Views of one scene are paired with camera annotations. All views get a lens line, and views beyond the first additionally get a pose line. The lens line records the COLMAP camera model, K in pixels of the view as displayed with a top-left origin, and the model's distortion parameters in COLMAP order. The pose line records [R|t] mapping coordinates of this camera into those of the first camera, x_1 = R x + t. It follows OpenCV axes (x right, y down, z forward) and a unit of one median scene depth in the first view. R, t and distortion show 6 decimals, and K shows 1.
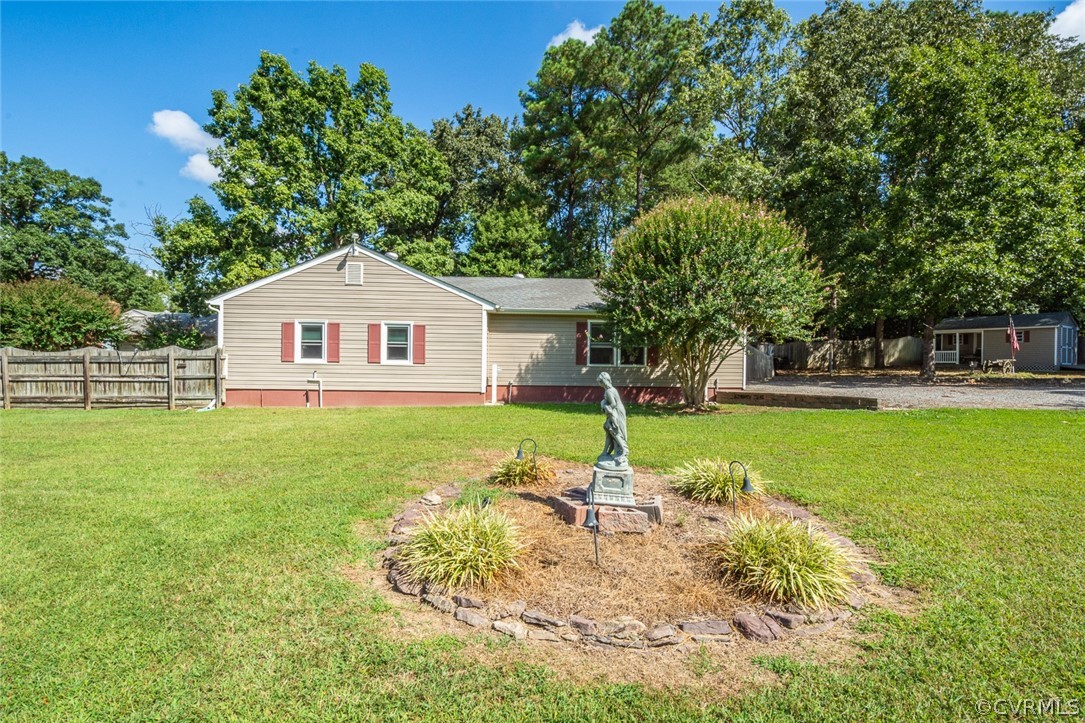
lens RADIAL K [[472.9, 0, 542.5], [0, 472.9, 361.5], [0, 0, 1]] dist [0.024646, -0.011294]
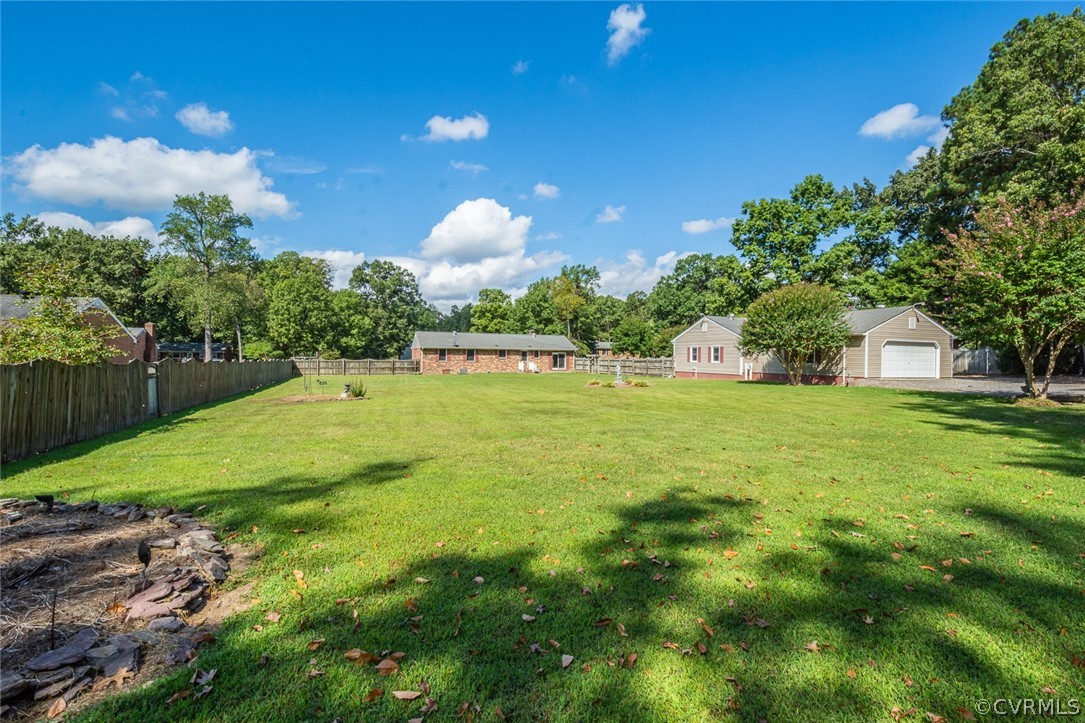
lens RADIAL K [[469.0, 0, 542.5], [0, 469.0, 361.5], [0, 0, 1]] dist [0.023675, -0.027487]
pose [[0.326083, -0.001349, -0.945340, 1.735075], [0.000354, 0.999999, -0.001305, 0.001810], [0.945341, 0.000091, 0.326083, -0.666677]]
